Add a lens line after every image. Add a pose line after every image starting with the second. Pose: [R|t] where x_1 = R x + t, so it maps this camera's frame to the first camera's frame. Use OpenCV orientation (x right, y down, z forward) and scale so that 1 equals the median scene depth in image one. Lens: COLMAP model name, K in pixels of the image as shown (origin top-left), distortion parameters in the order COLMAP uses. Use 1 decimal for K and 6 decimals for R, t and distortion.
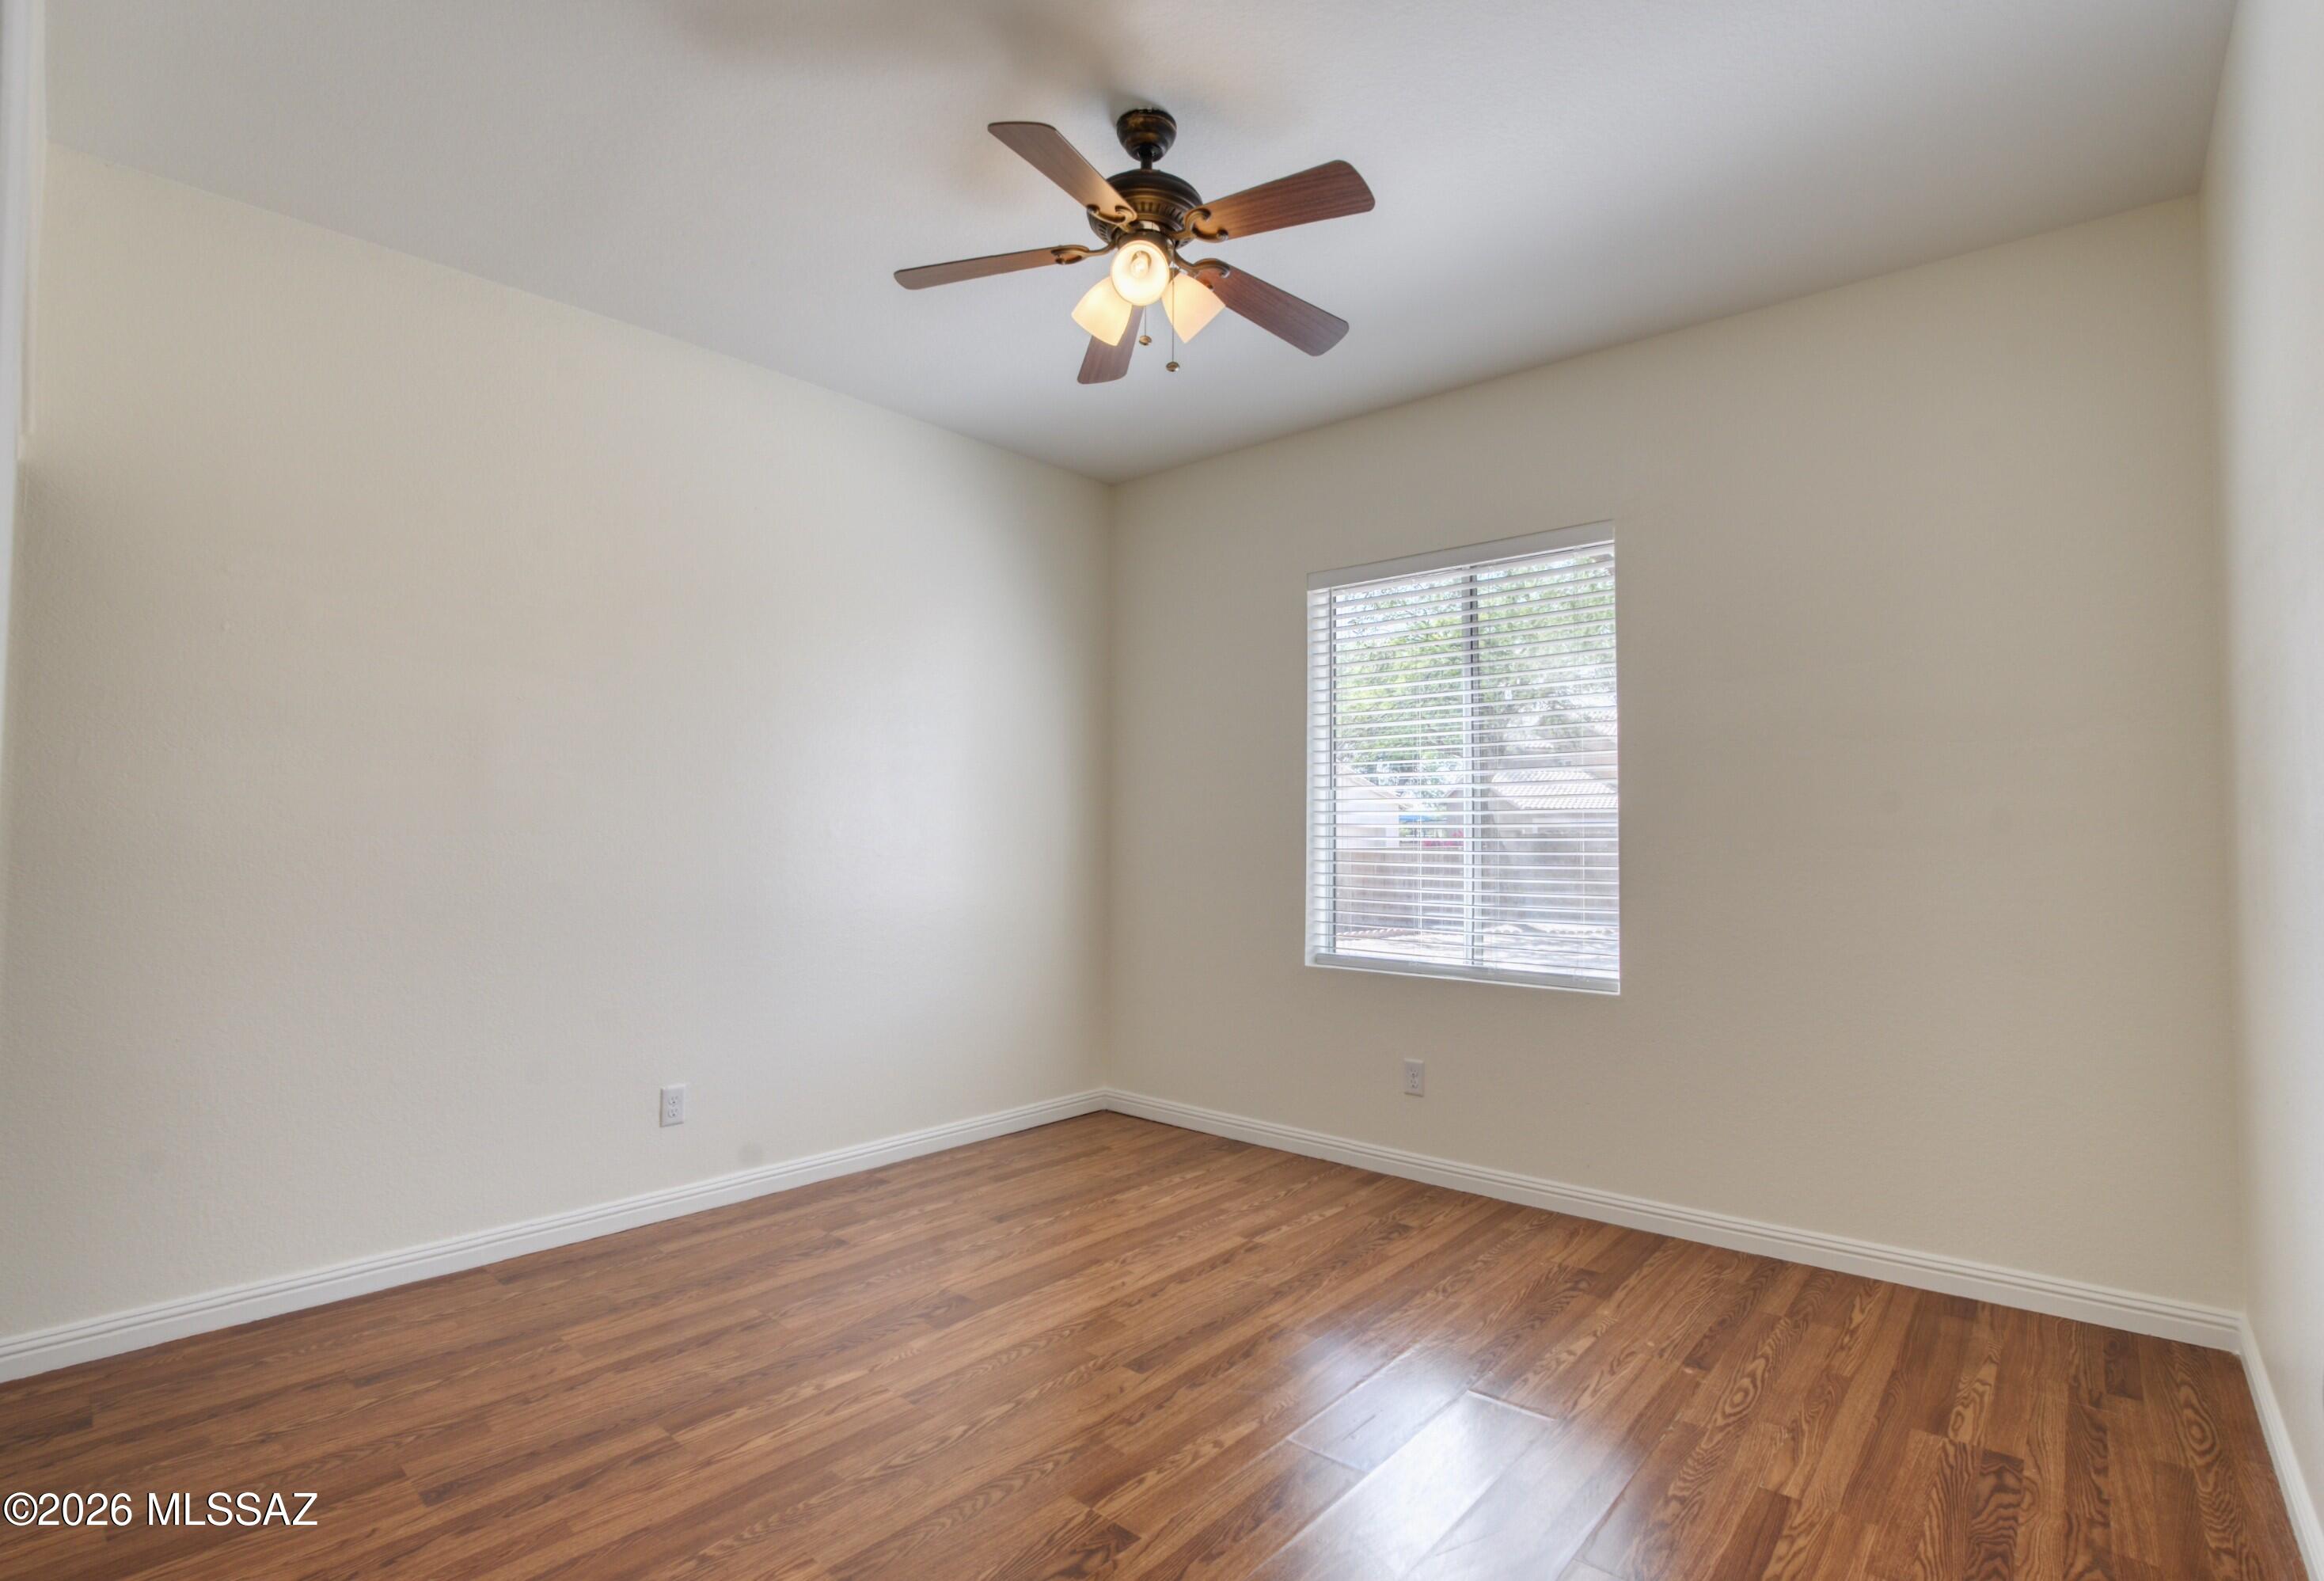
lens RADIAL K [[1116.6, 0, 1162.0], [0, 1116.6, 790.5], [0, 0, 1]] dist [-0.001507, -0.000368]
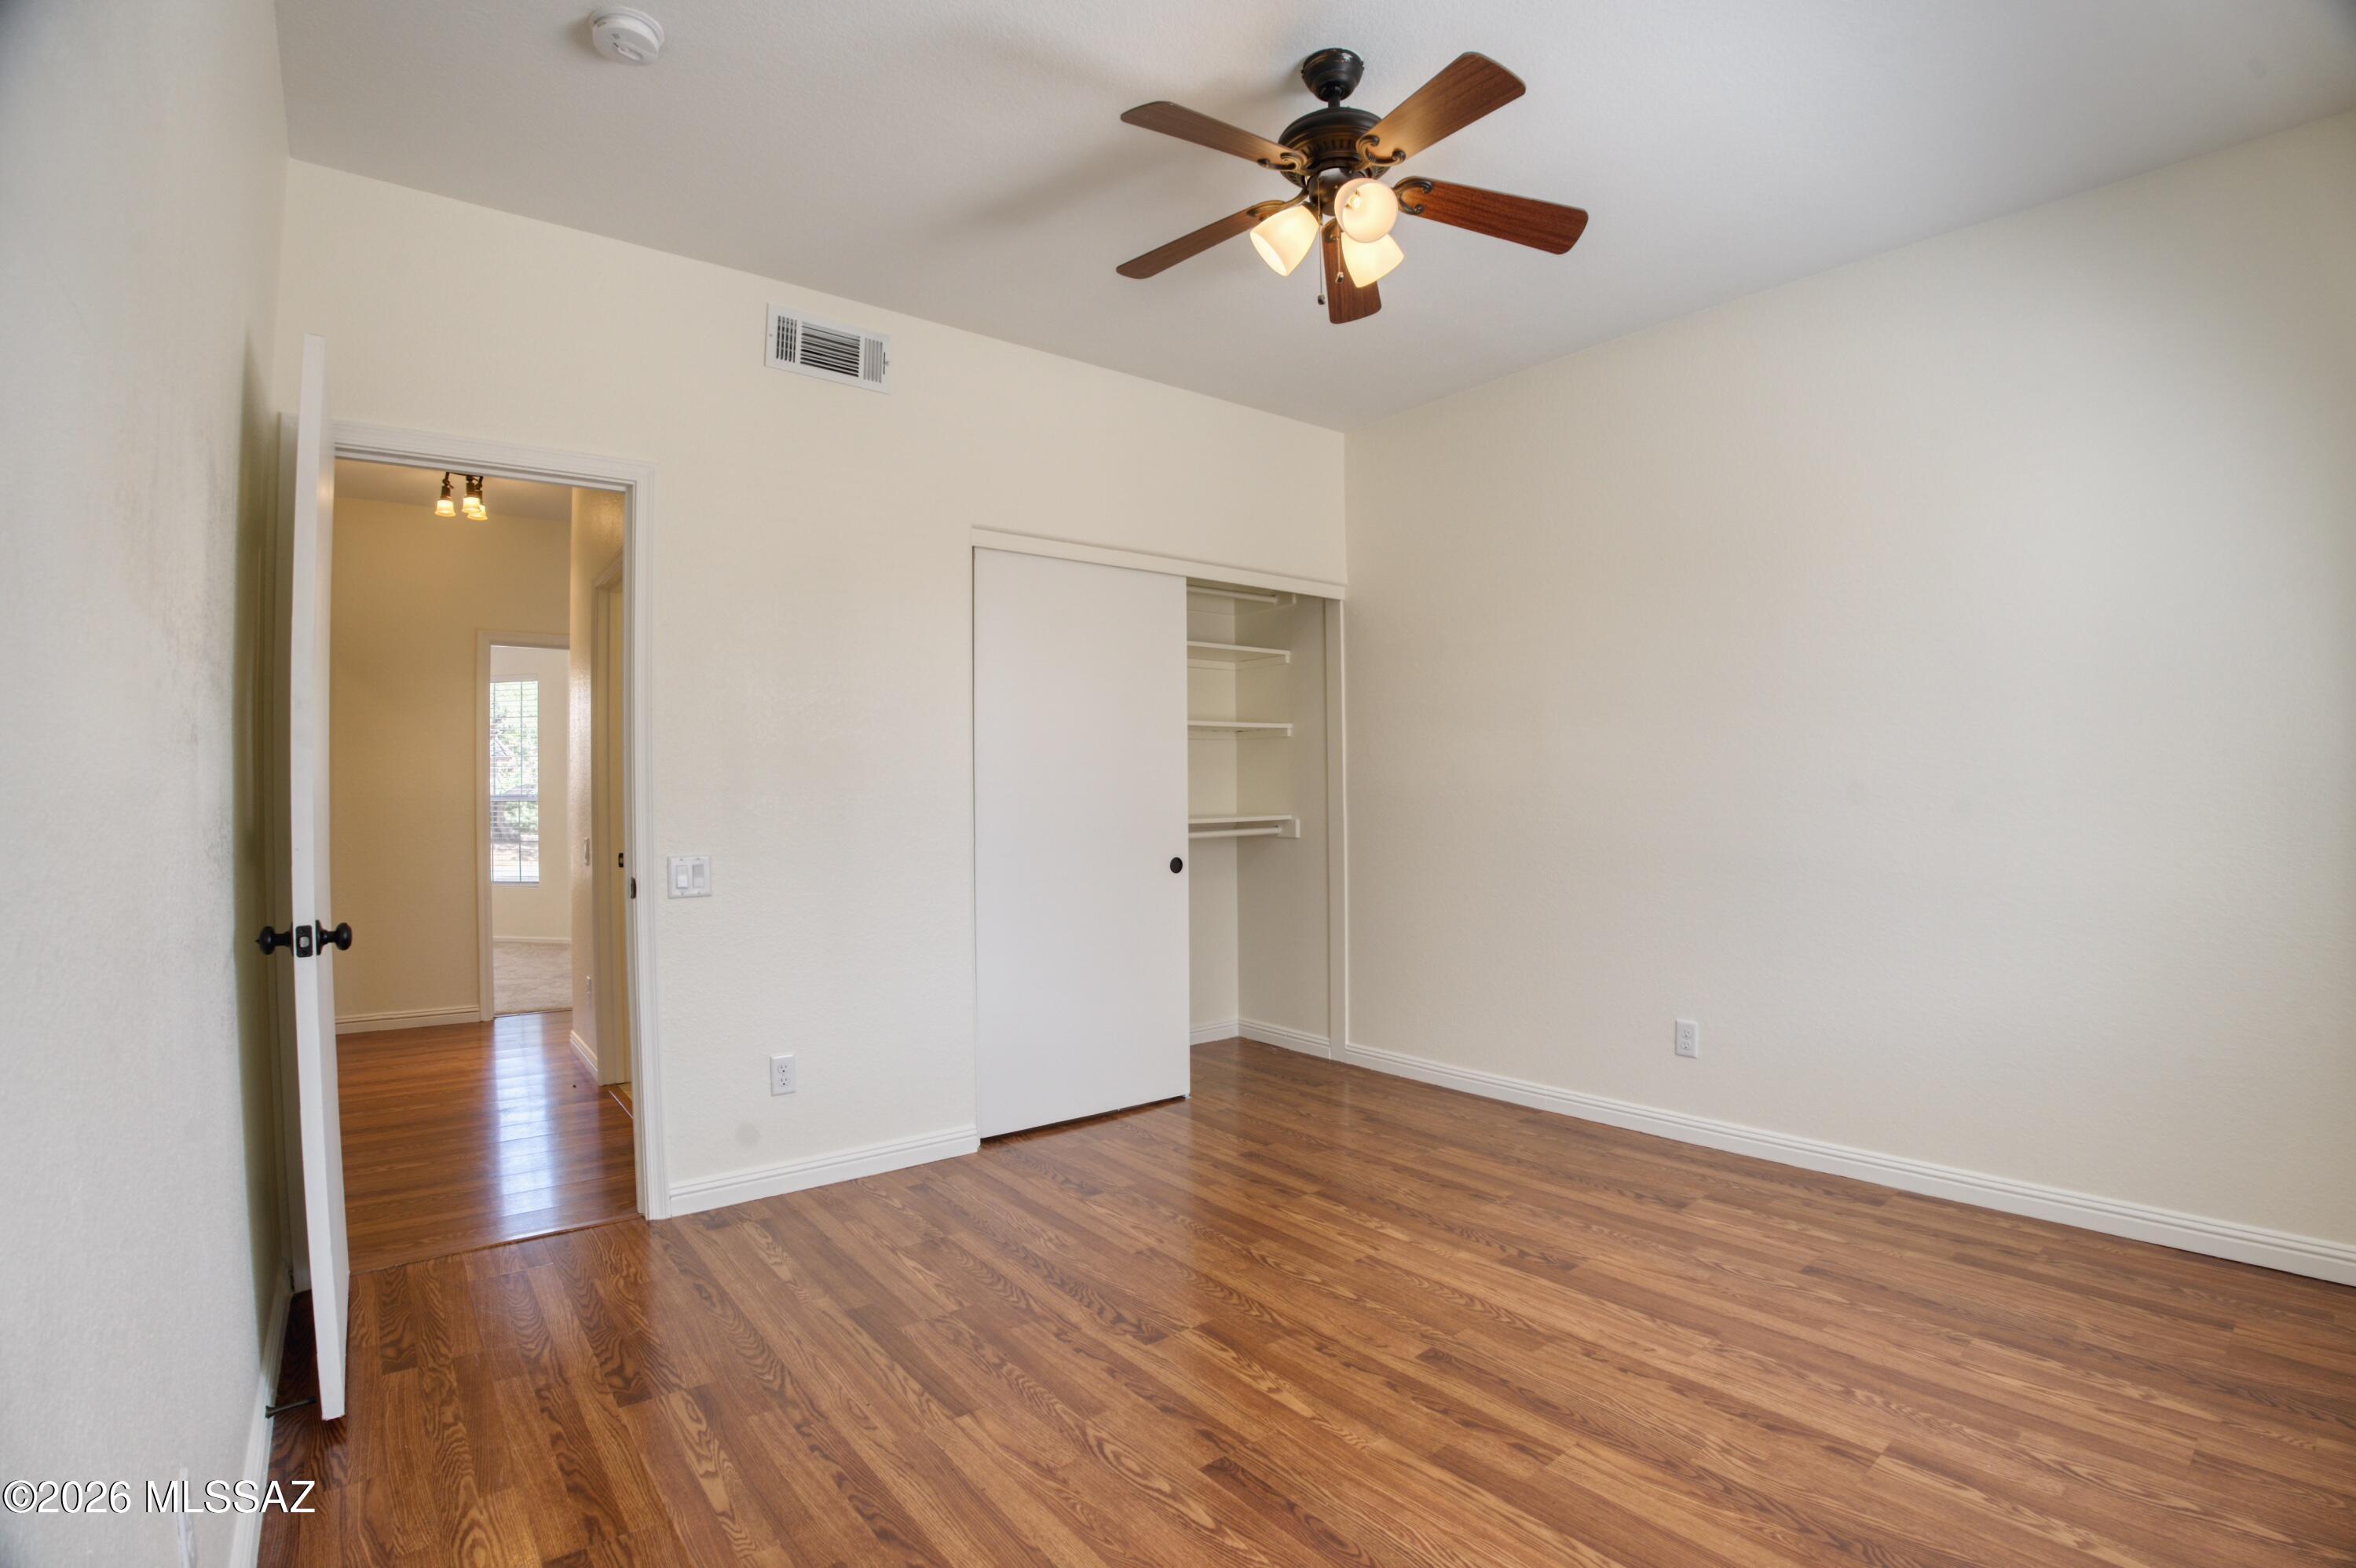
lens RADIAL K [[1072.6, 0, 1178.0], [0, 1072.6, 784.0], [0, 0, 1]] dist [-0.027210, 0.000395]
pose [[-0.188314, -0.031985, -0.981588, 0.735260], [0.069968, 0.996493, -0.045894, 0.060459], [0.979613, -0.077322, -0.185415, 0.820856]]
